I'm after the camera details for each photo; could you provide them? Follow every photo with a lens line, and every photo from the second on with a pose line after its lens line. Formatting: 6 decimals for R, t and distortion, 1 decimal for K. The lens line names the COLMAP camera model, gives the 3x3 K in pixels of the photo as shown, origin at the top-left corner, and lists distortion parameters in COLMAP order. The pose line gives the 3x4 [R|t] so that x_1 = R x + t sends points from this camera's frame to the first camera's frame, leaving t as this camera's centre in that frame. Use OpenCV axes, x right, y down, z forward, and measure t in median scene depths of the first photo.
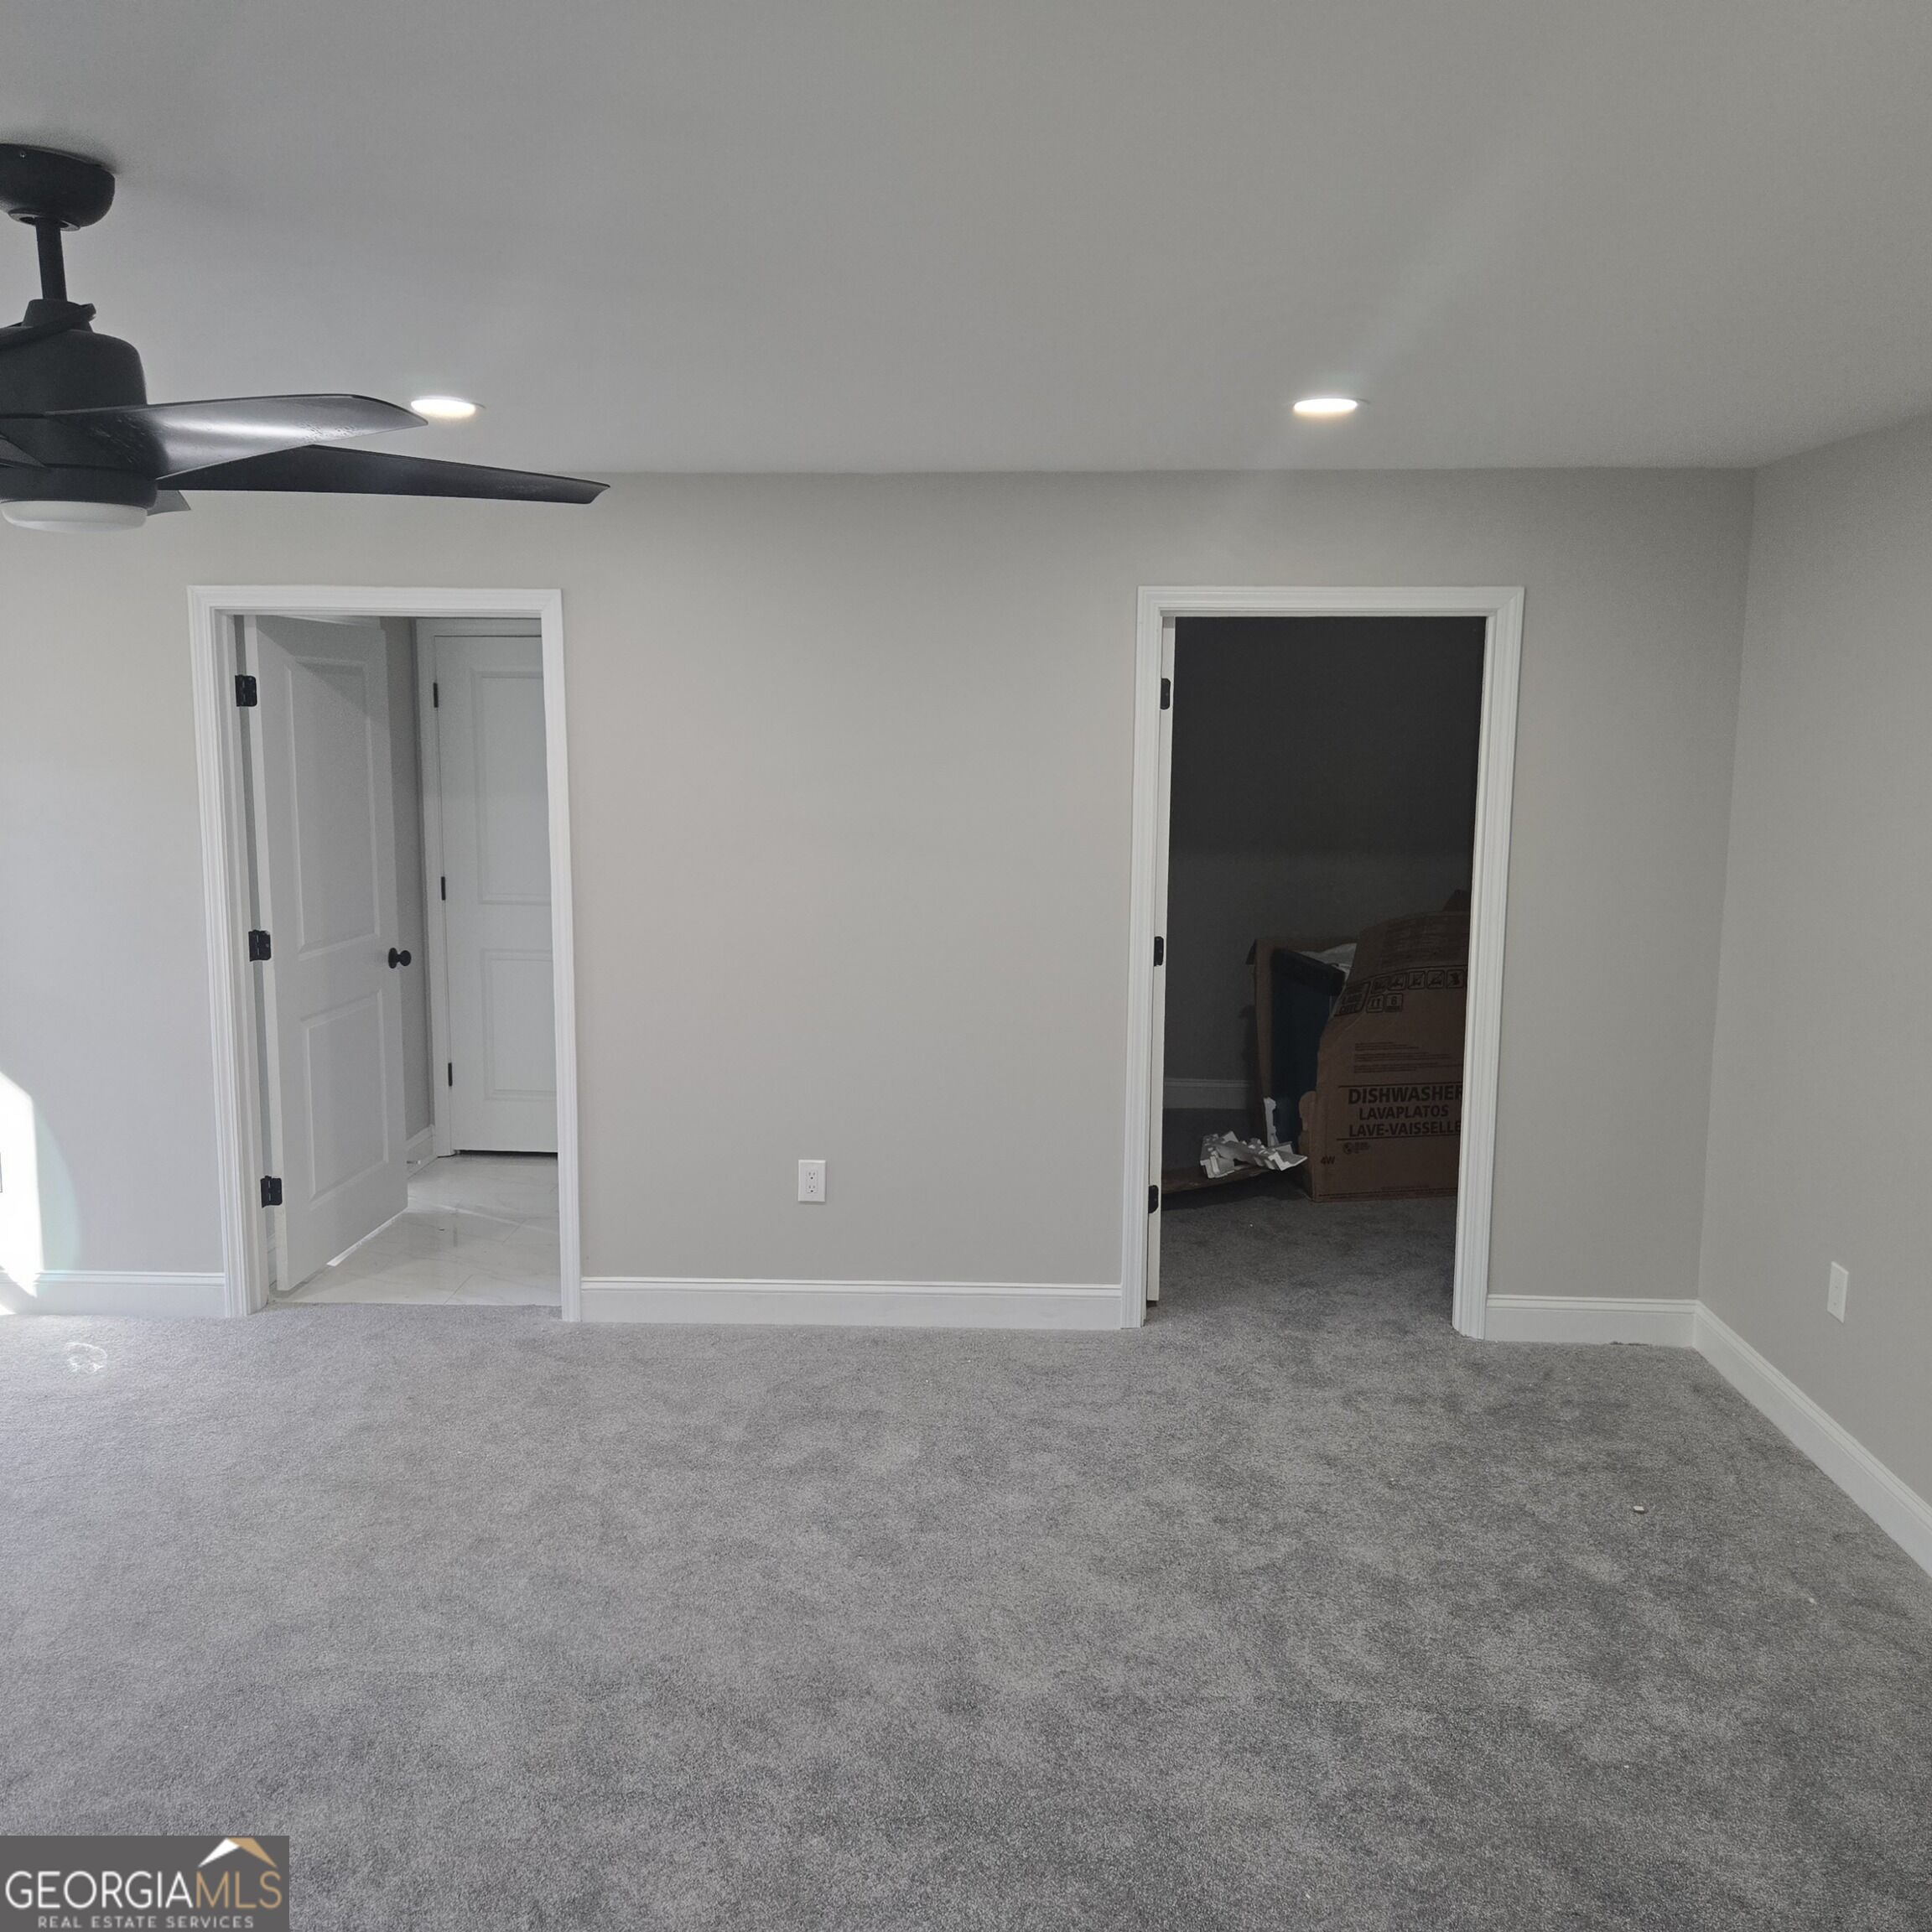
lens RADIAL K [[1742.8, 0, 964.5], [0, 1742.8, 946.0], [0, 0, 1]] dist [0.119849, -0.152236]
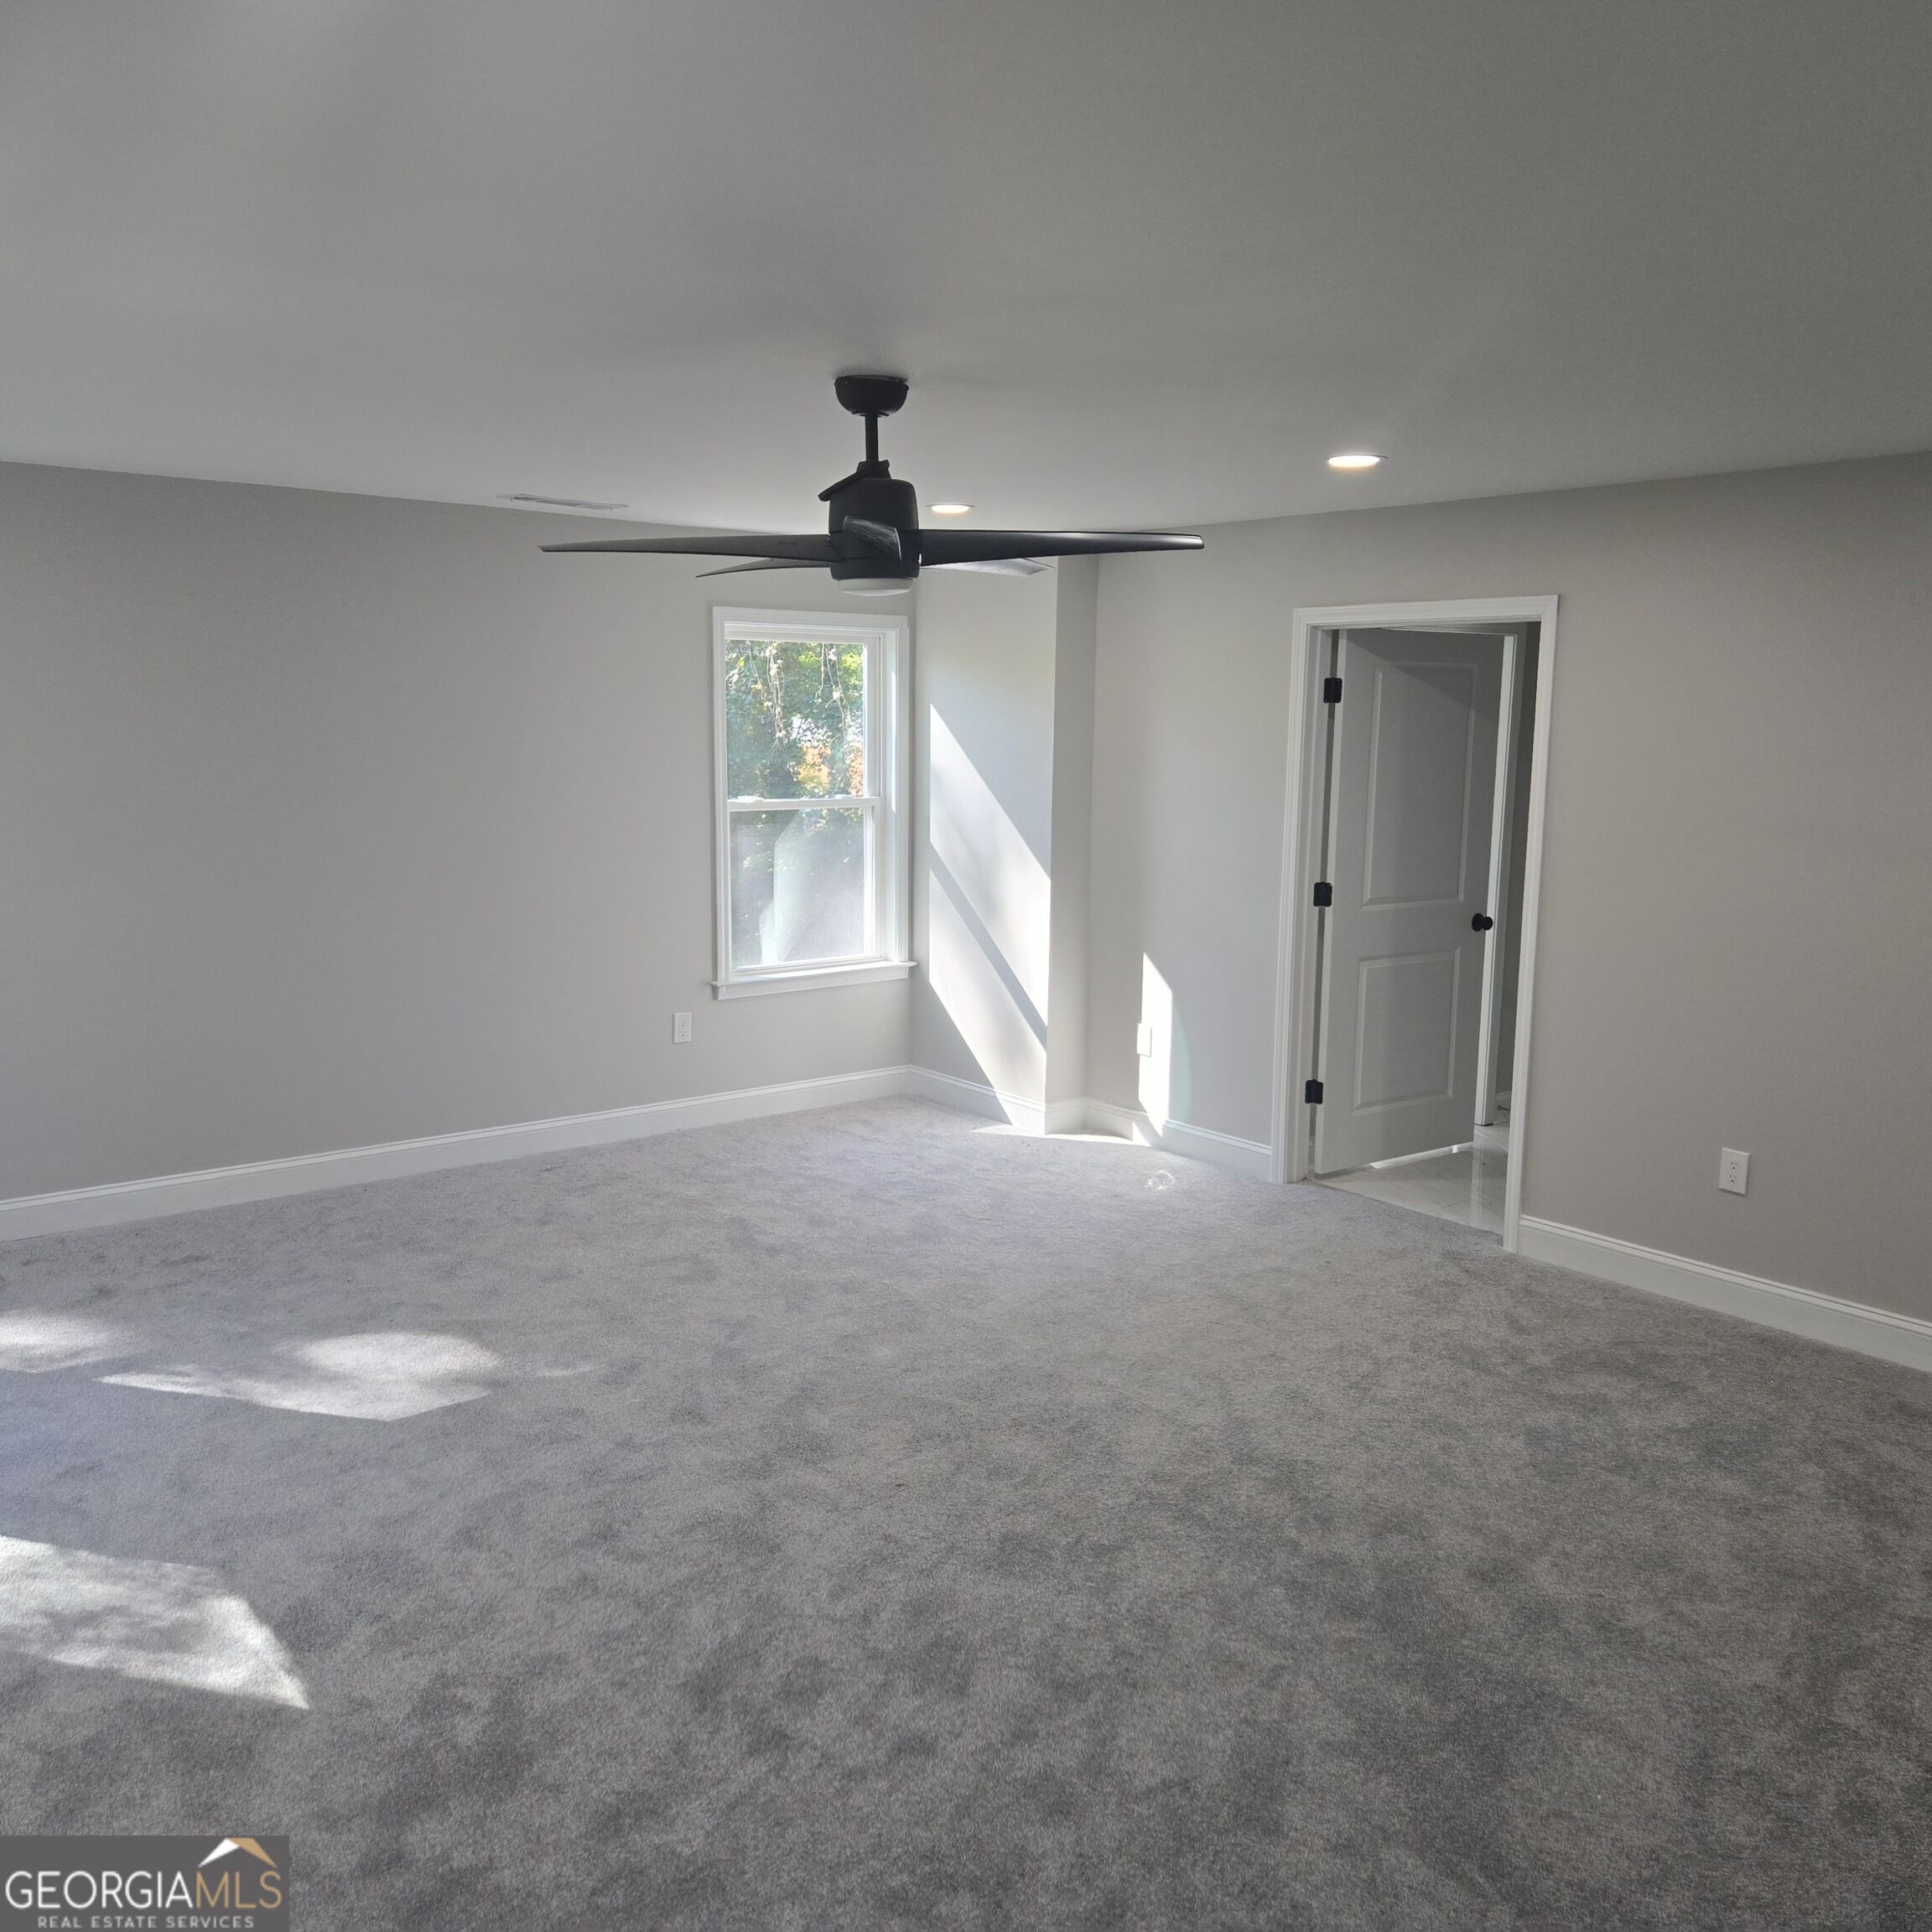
lens RADIAL K [[1767.0, 0, 966.0], [0, 1767.0, 966.0], [0, 0, 1]] dist [0.079727, -0.004162]
pose [[0.659558, 0.113409, -0.743049, 0.392726], [-0.106898, 0.992657, 0.056618, 0.006331], [0.744013, 0.042087, 0.666838, -0.022847]]
